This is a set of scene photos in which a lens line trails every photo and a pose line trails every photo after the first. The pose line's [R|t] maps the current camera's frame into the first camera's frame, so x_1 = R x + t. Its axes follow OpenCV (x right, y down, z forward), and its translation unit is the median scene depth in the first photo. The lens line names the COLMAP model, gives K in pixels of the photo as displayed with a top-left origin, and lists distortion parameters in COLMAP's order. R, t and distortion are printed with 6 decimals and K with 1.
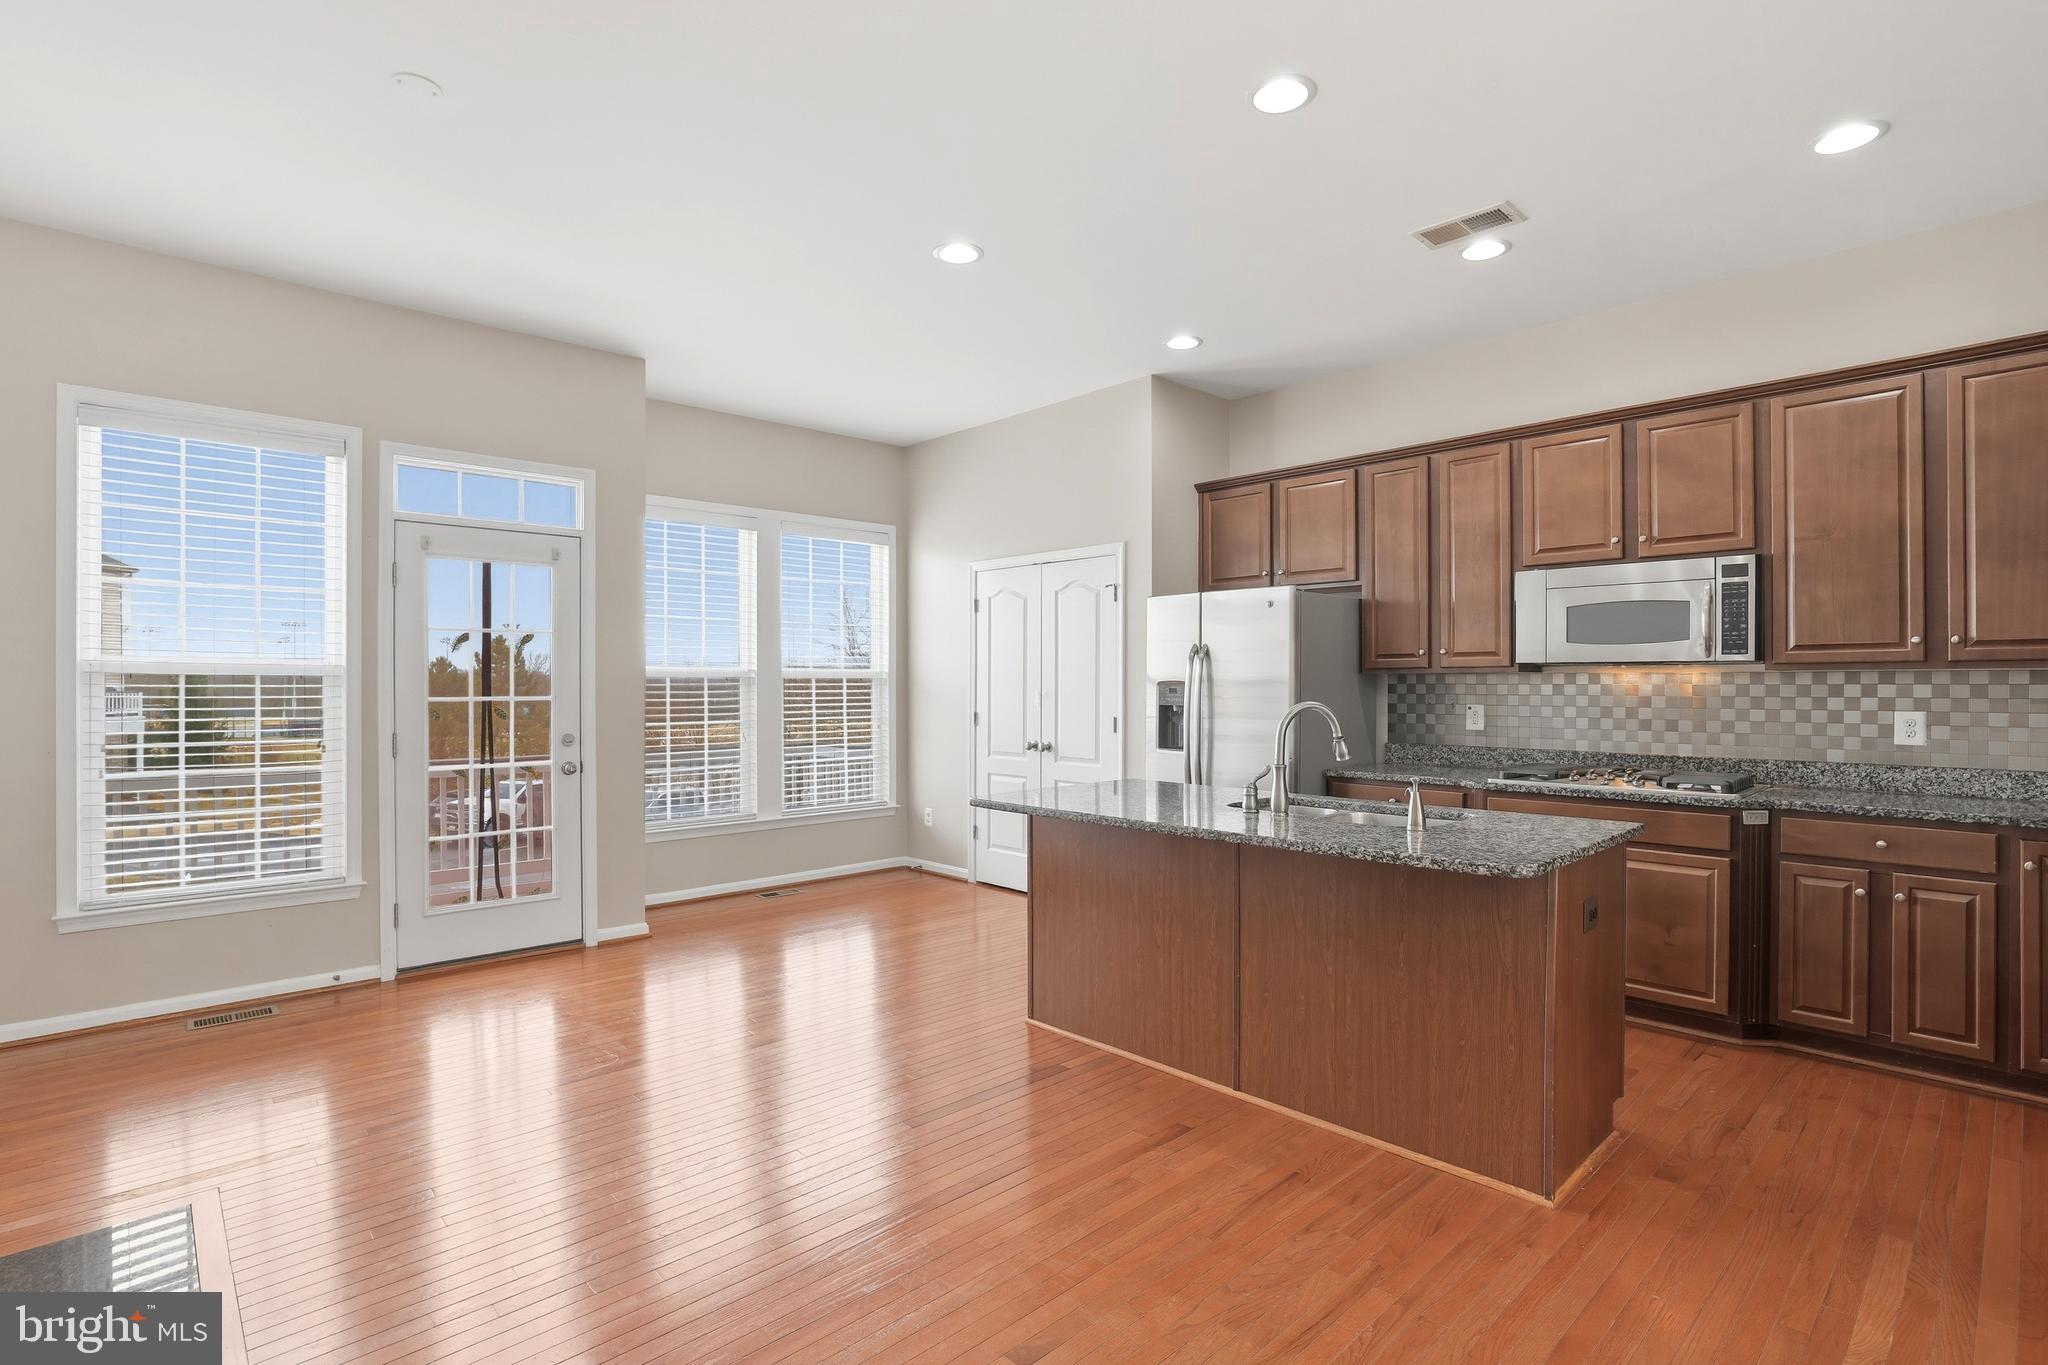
lens RADIAL K [[979.1, 0, 1029.1], [0, 979.1, 686.8], [0, 0, 1]] dist [-0.039897, 0.014655]
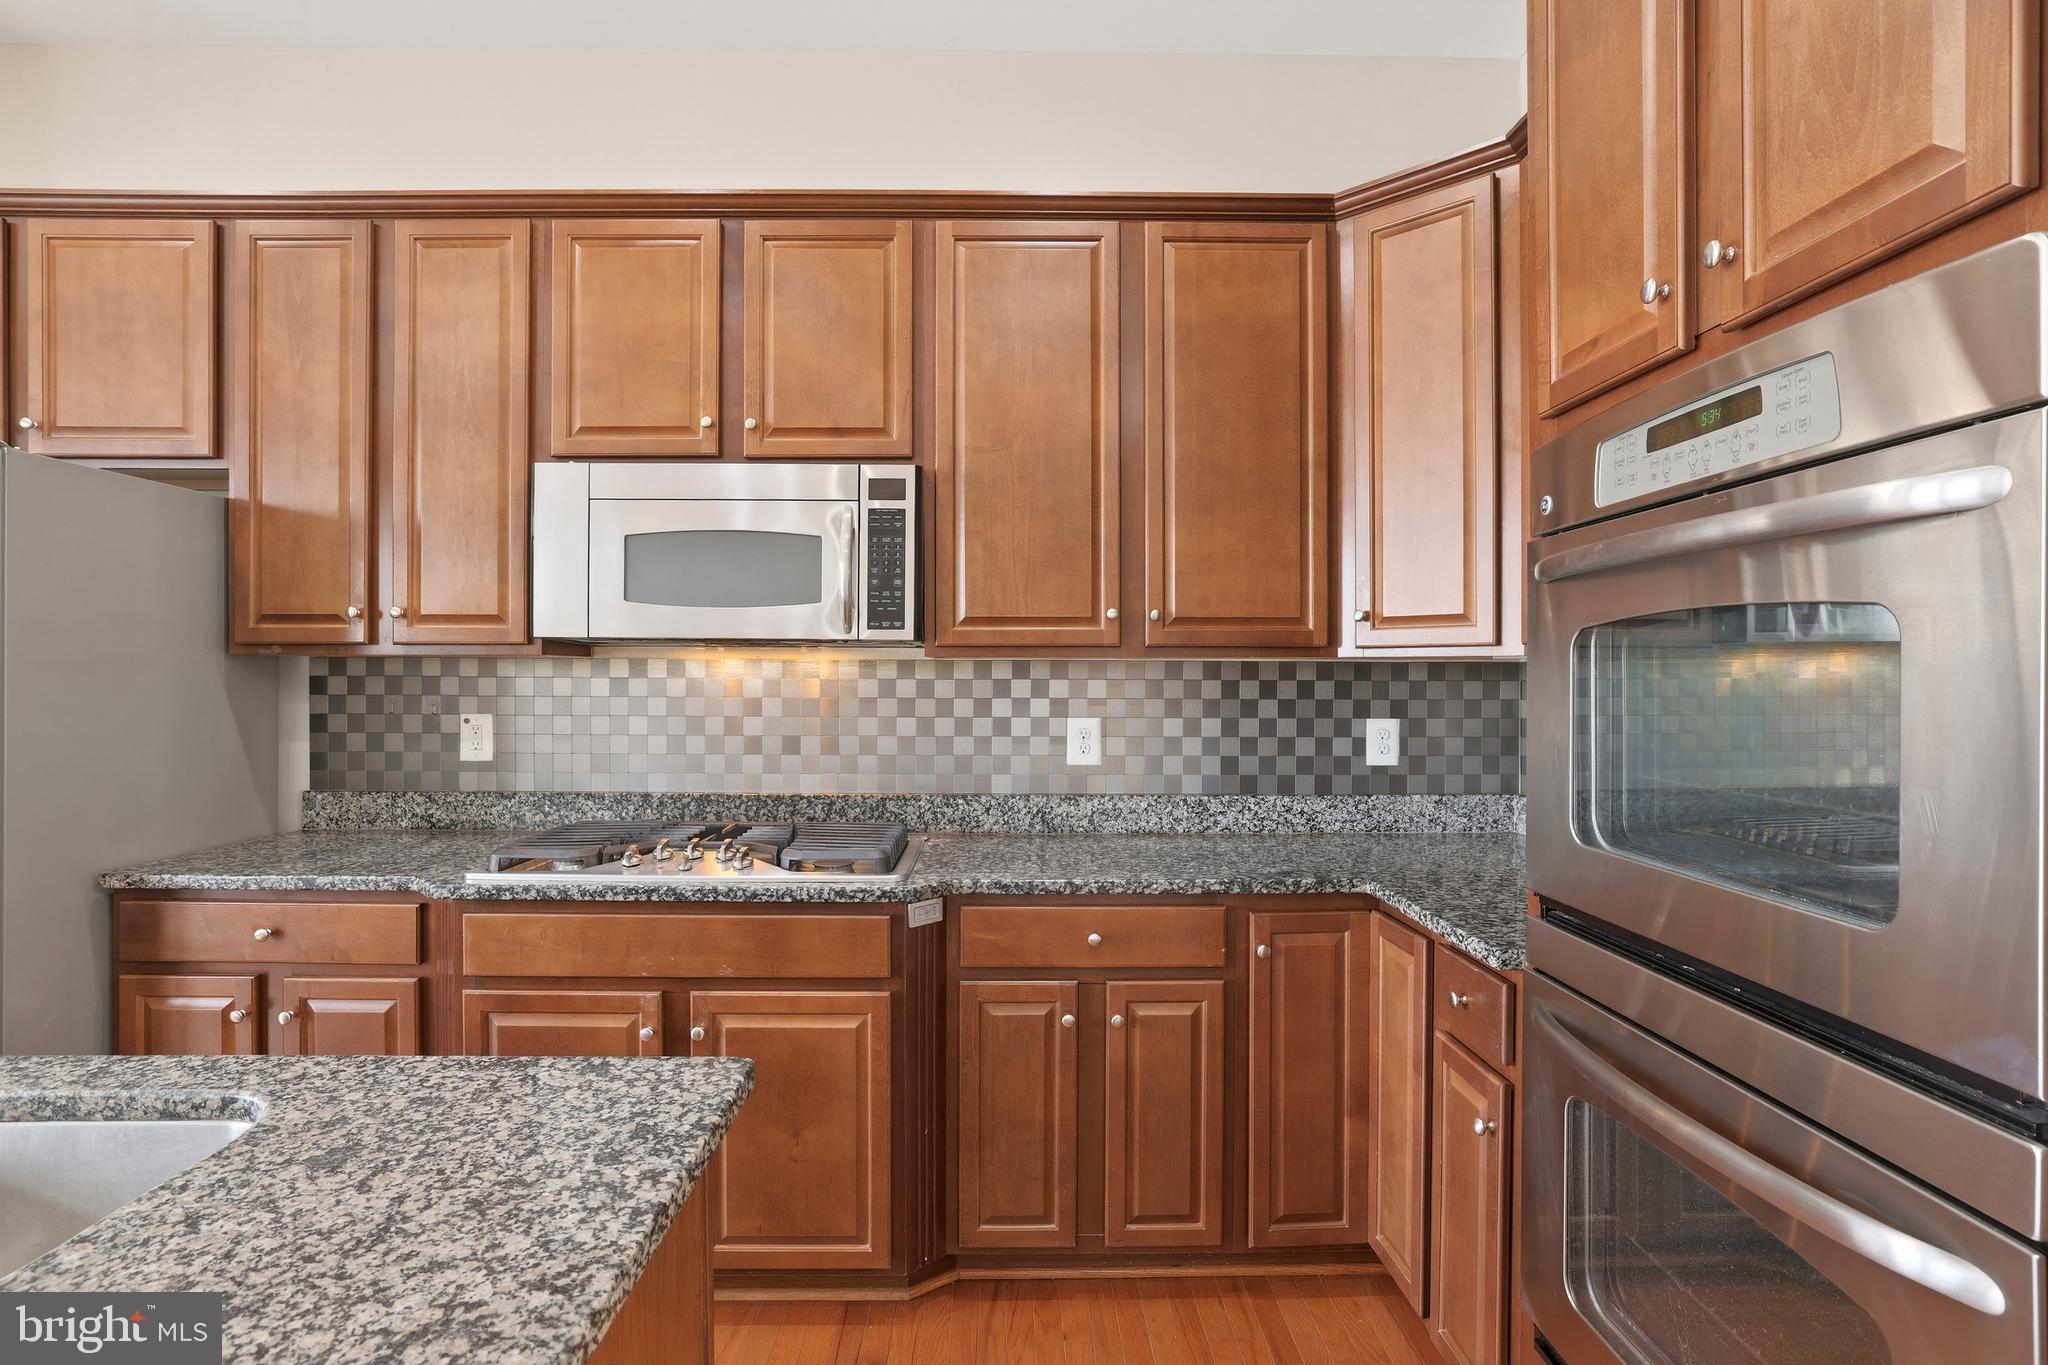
lens RADIAL K [[1029.0, 0, 1025.0], [0, 1029.0, 683.8], [0, 0, 1]] dist [-0.040673, 0.016156]
pose [[0.676137, -0.002797, 0.736771, 0.269445], [-0.001317, 0.999987, 0.005005, -0.002533], [-0.736775, -0.004354, 0.676124, 0.423709]]
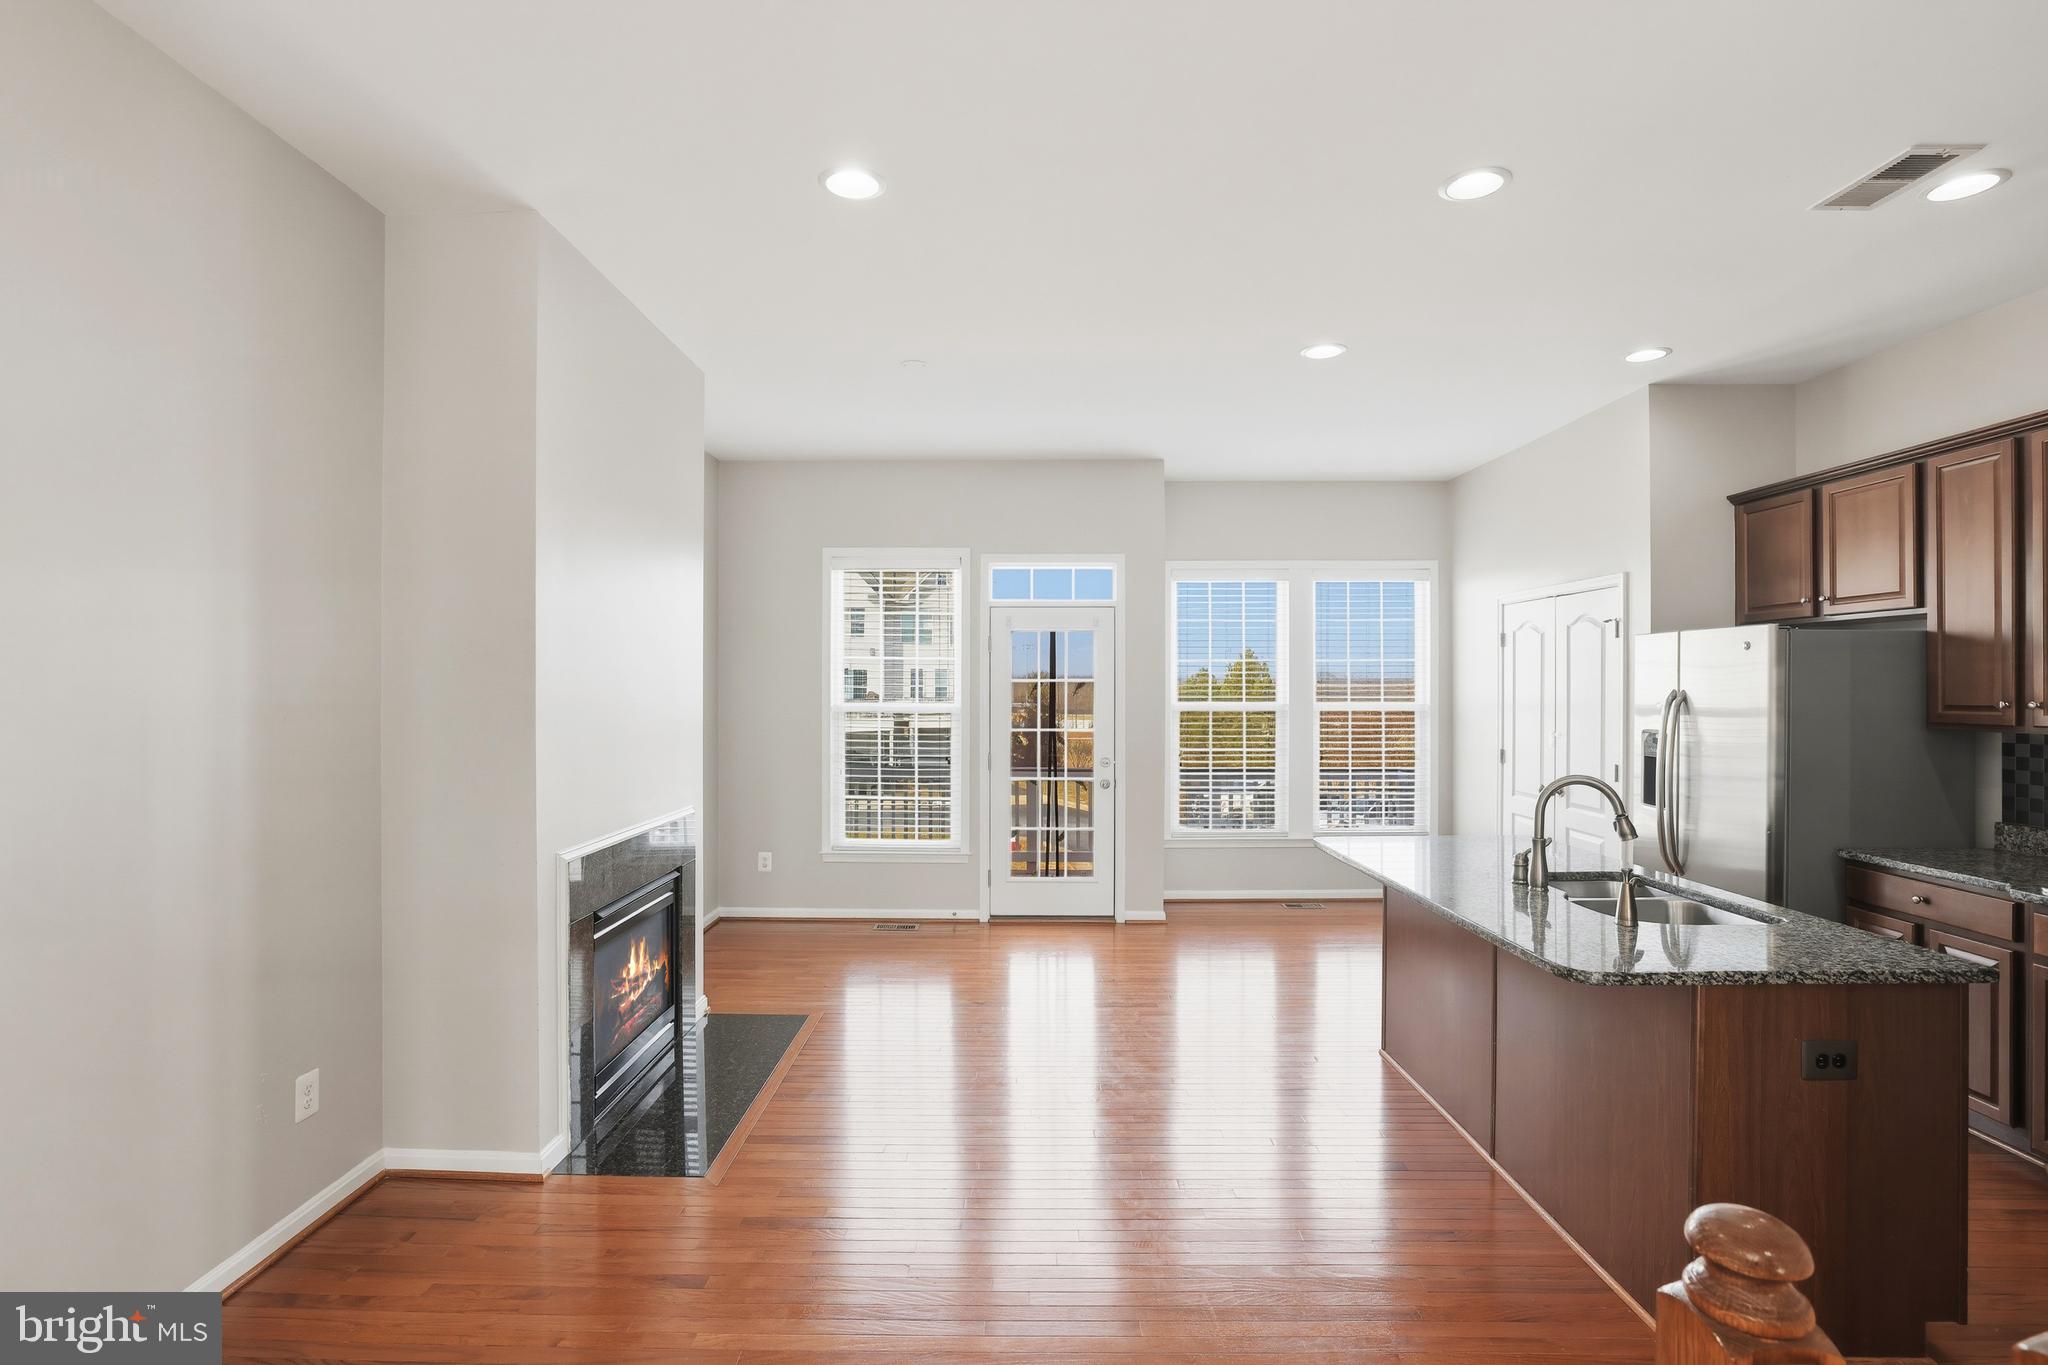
lens RADIAL K [[979.1, 0, 1016.9], [0, 979.1, 682.0], [0, 0, 1]] dist [-0.039897, 0.014655]
pose [[0.724188, -0.001952, -0.689600, 0.381781], [-0.004381, 0.999963, -0.007431, -0.046934], [0.689589, 0.008403, 0.724152, -0.042677]]
